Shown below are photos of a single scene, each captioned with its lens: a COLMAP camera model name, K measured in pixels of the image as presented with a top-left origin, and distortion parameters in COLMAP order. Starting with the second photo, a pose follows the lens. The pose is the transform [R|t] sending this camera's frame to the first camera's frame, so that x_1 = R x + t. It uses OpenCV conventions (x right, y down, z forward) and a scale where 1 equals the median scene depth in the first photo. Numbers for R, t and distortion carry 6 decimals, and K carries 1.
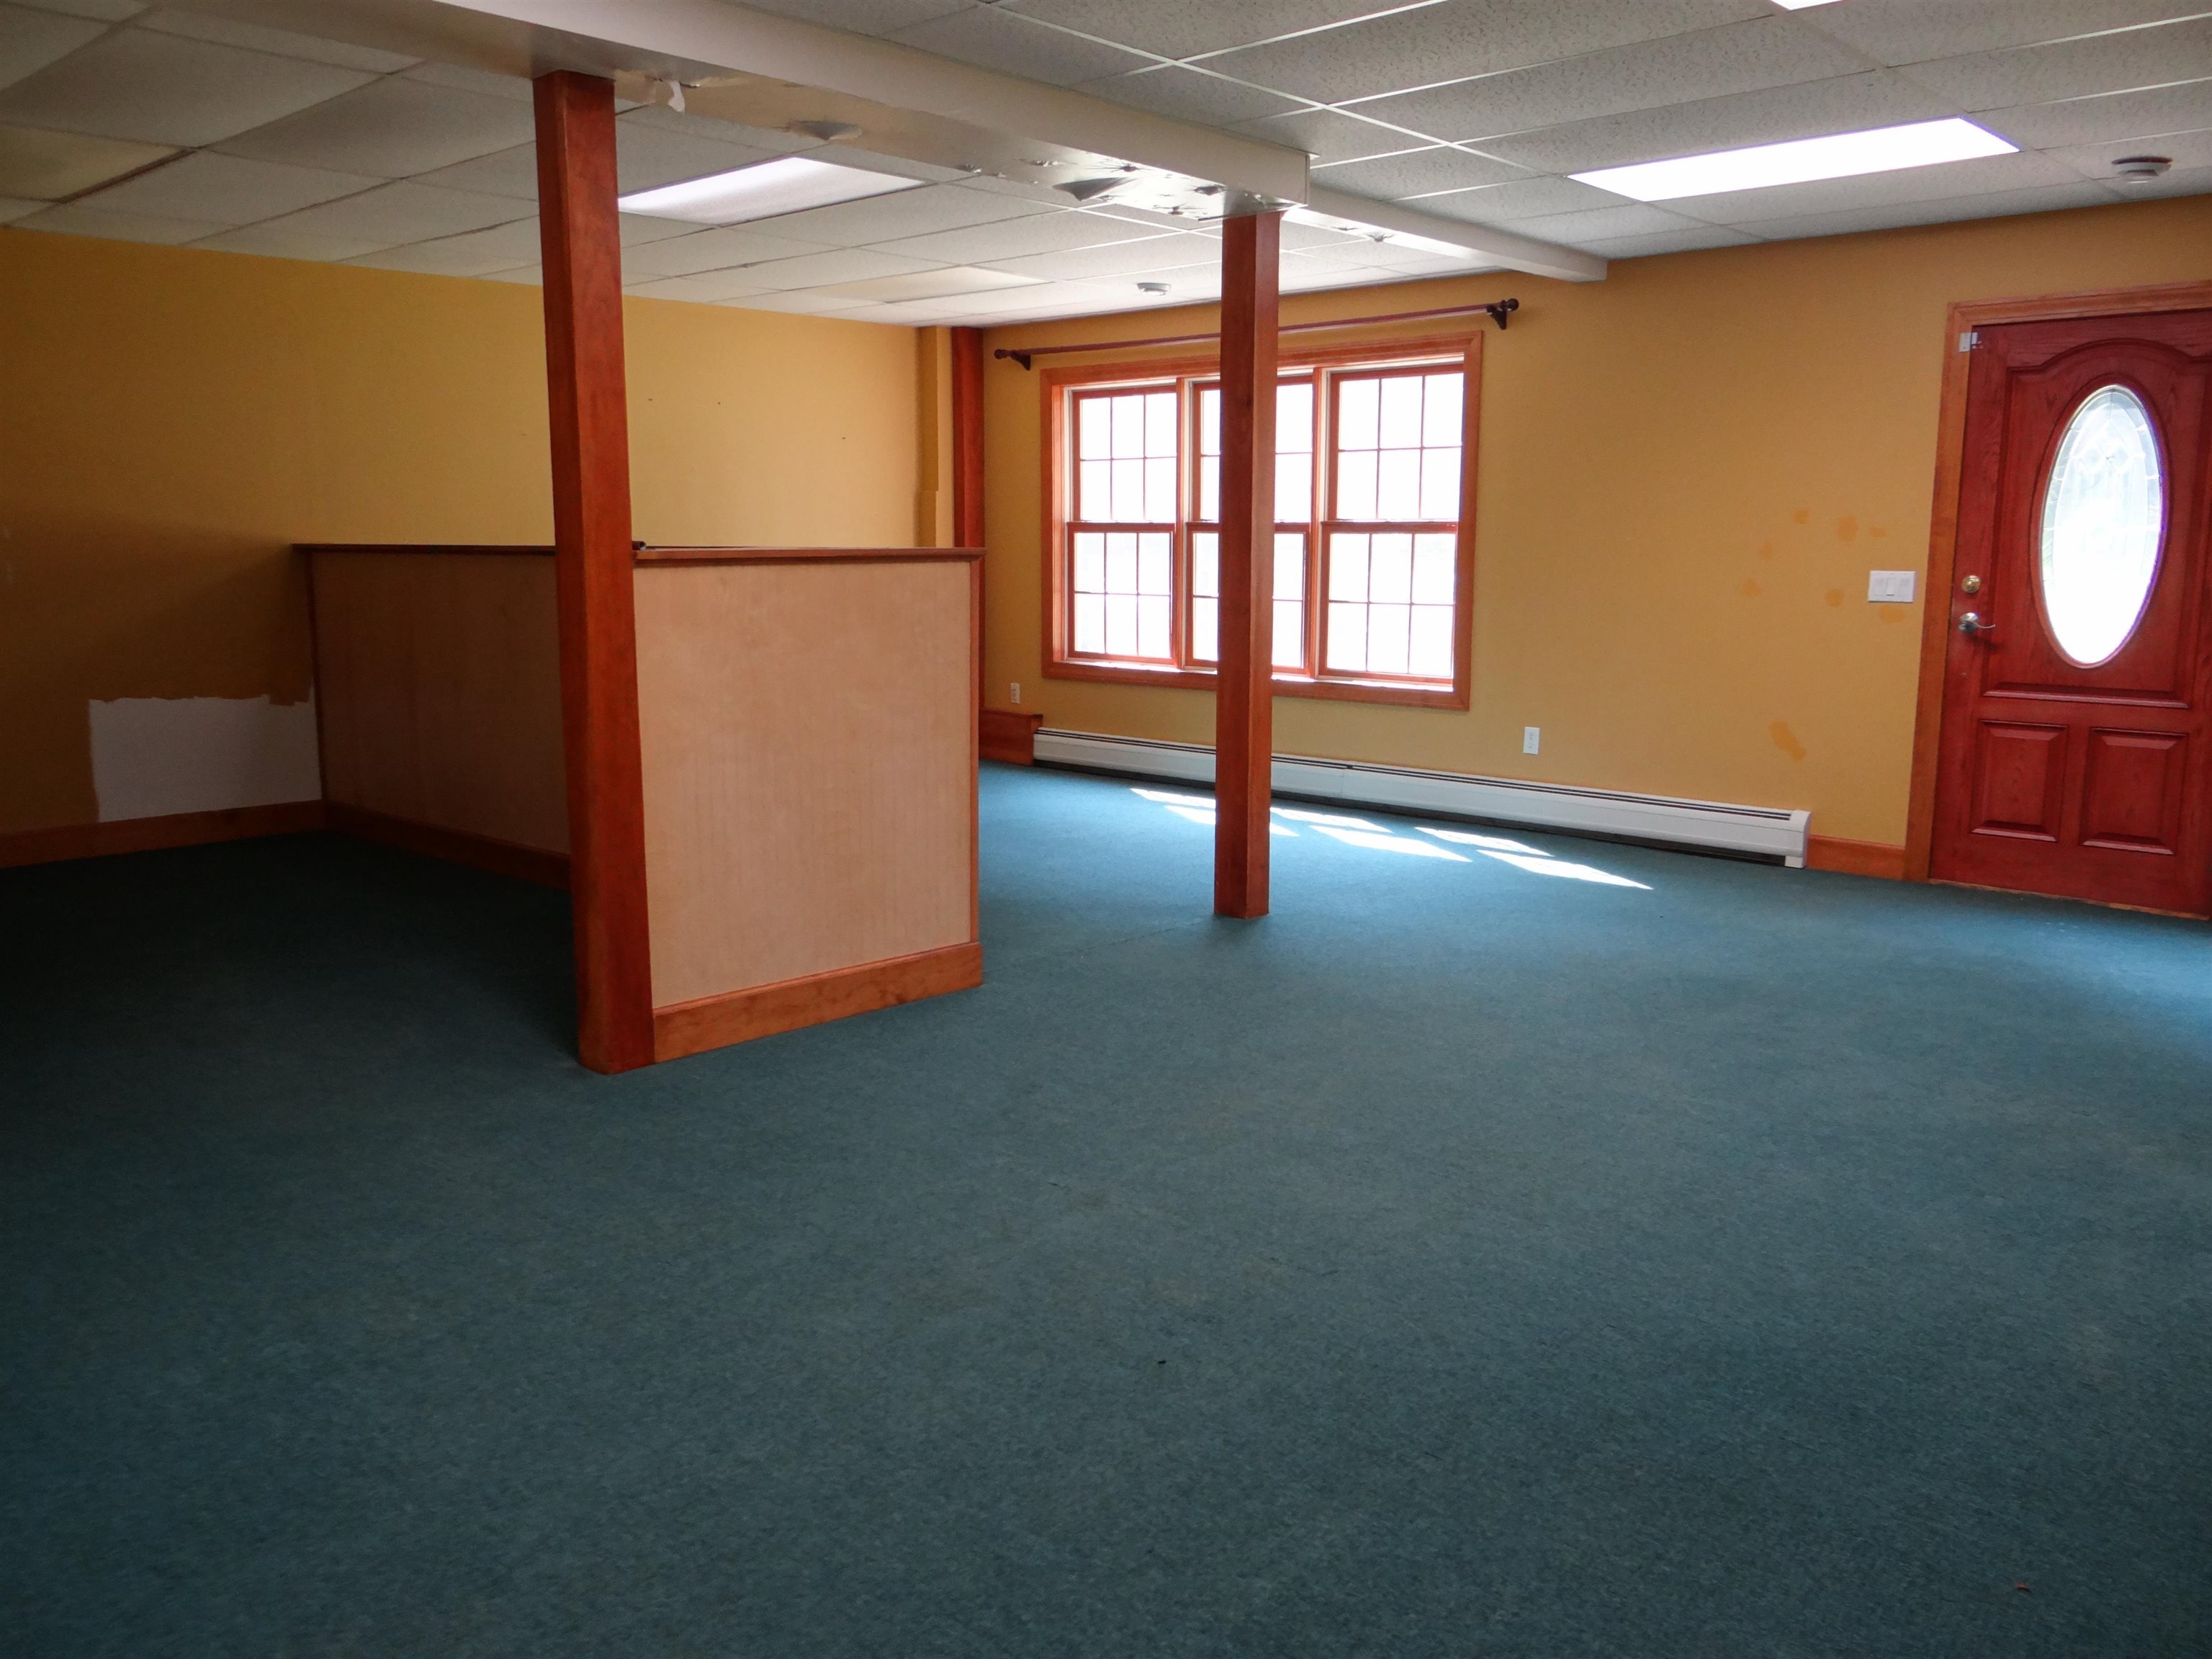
lens RADIAL K [[1749.9, 0, 1092.7], [0, 1749.9, 823.1], [0, 0, 1]] dist [0.007674, 0.001880]
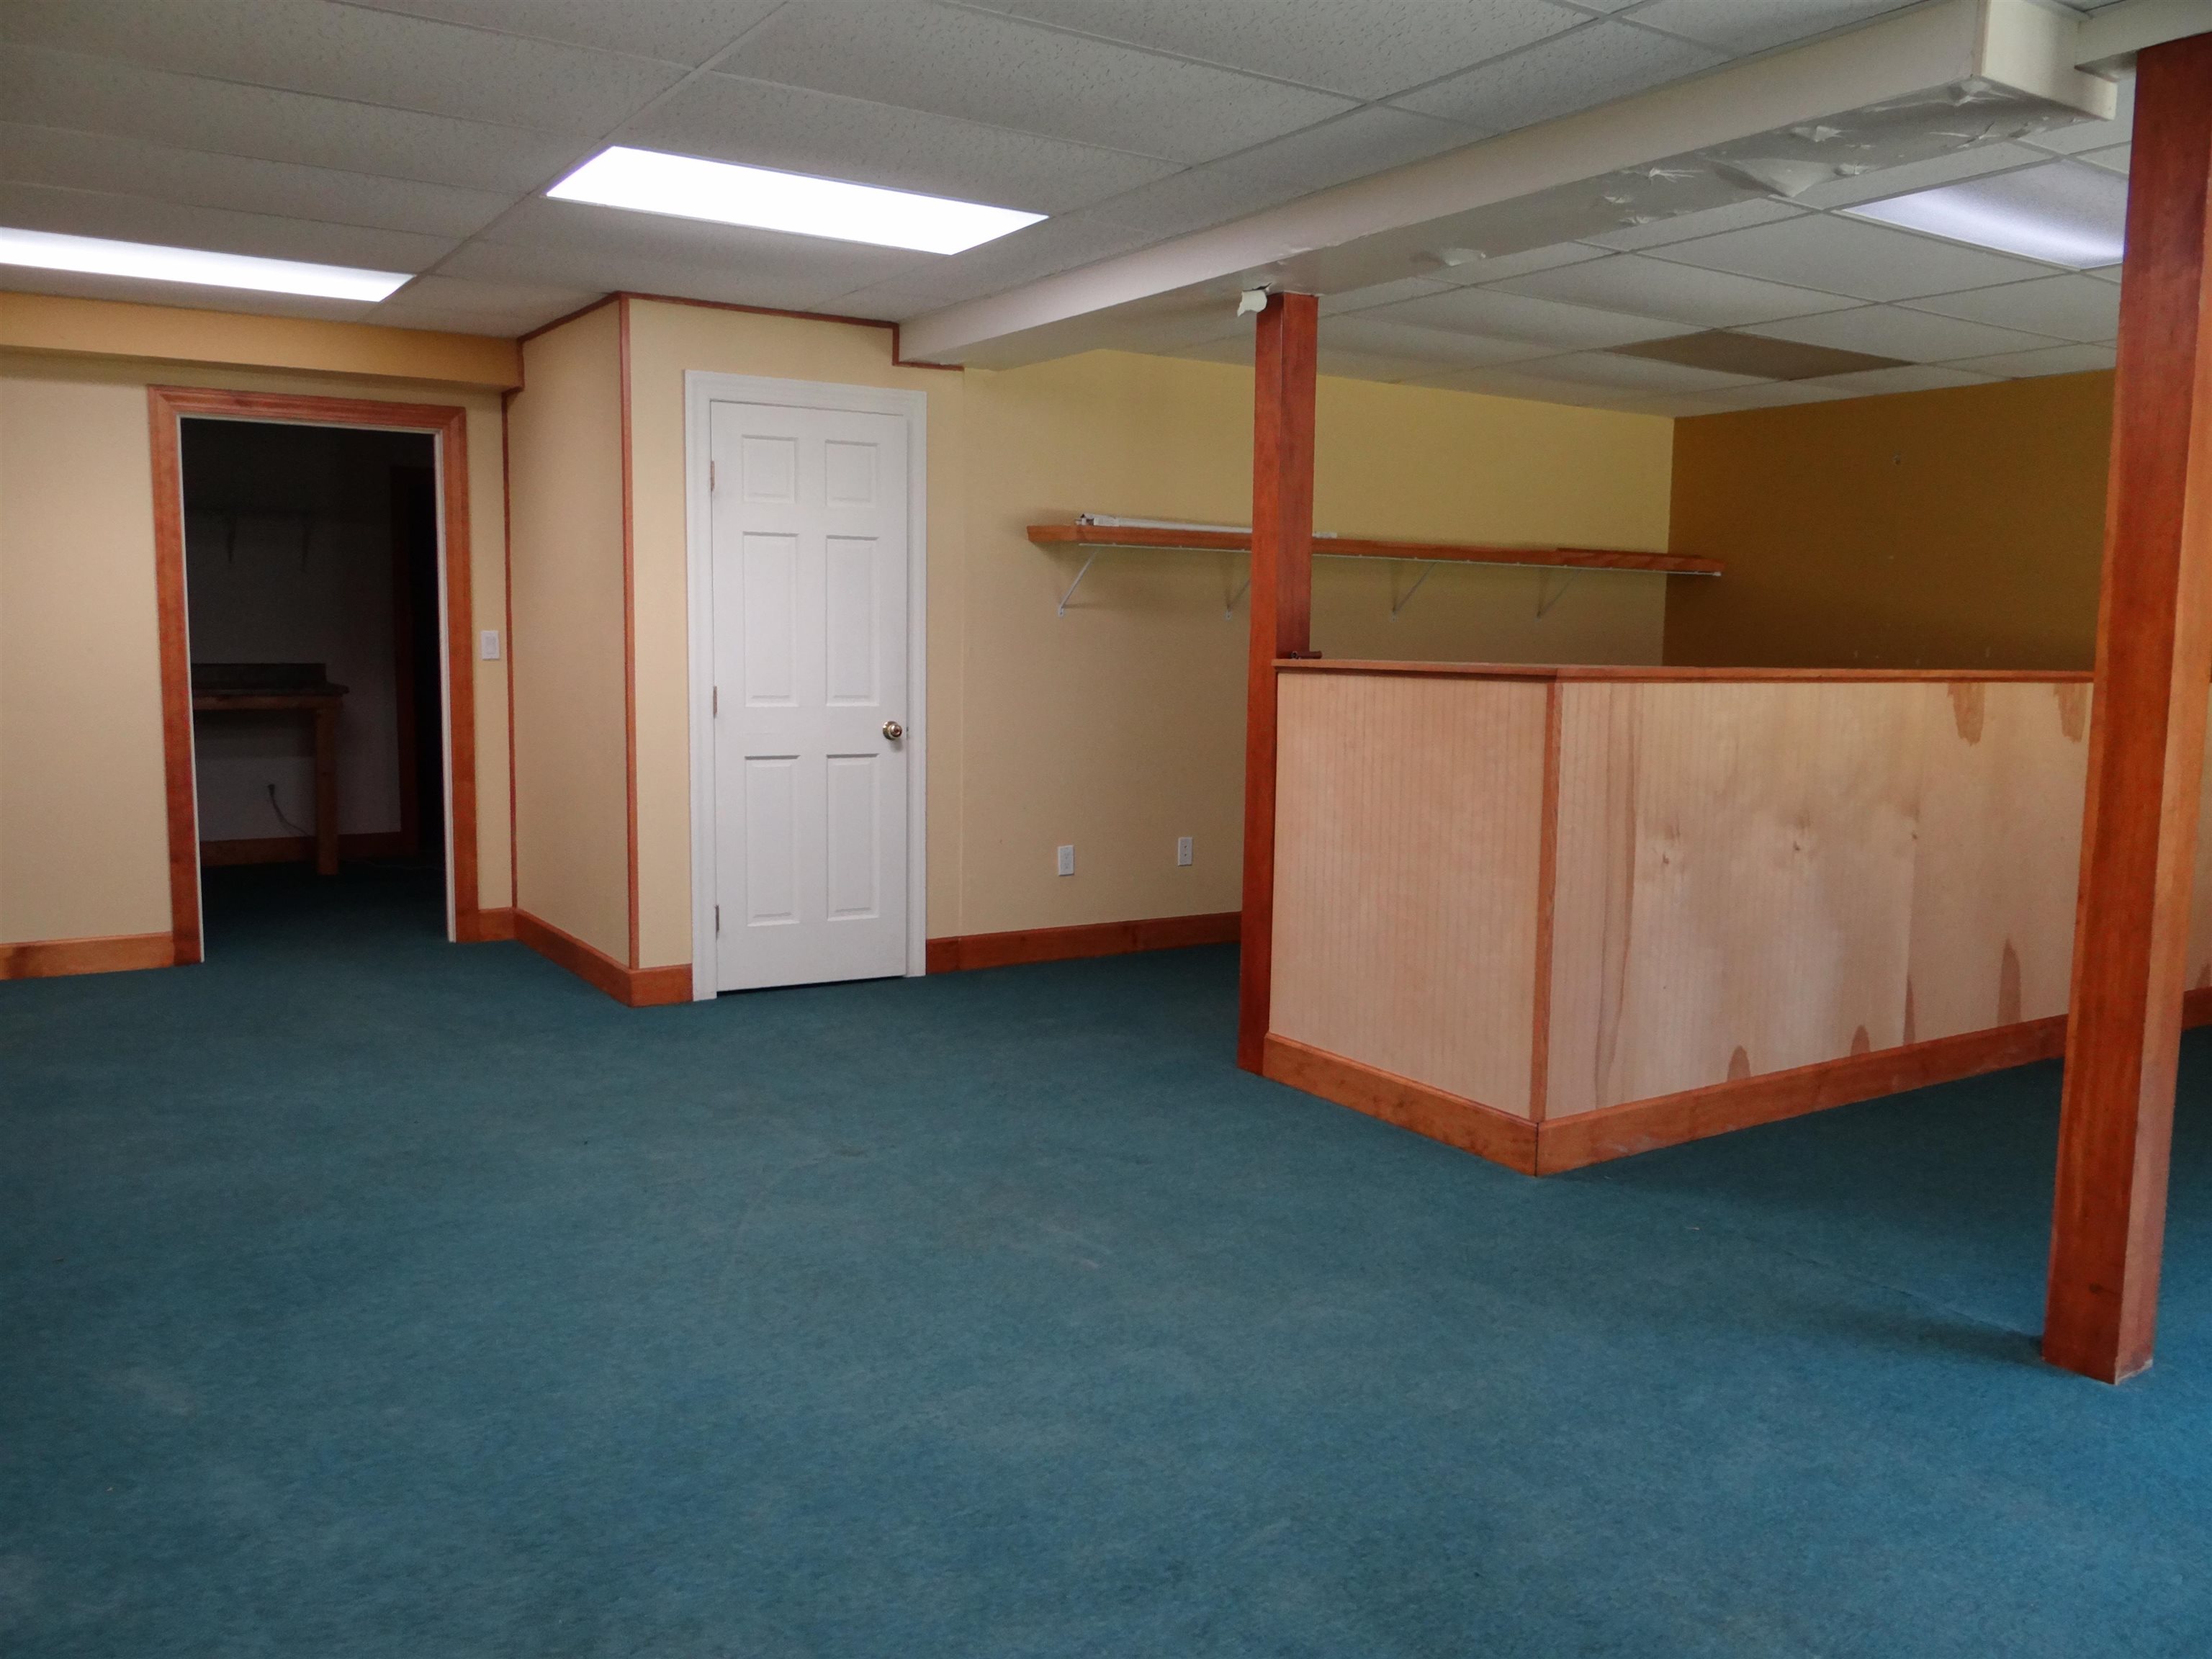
lens RADIAL K [[1749.9, 0, 1092.7], [0, 1749.9, 823.1], [0, 0, 1]] dist [0.007674, 0.001880]
pose [[-0.232031, 0.100721, -0.967480, 0.934911], [-0.180738, 0.972840, 0.144625, -0.187635], [0.955770, 0.208418, -0.207525, 1.106044]]
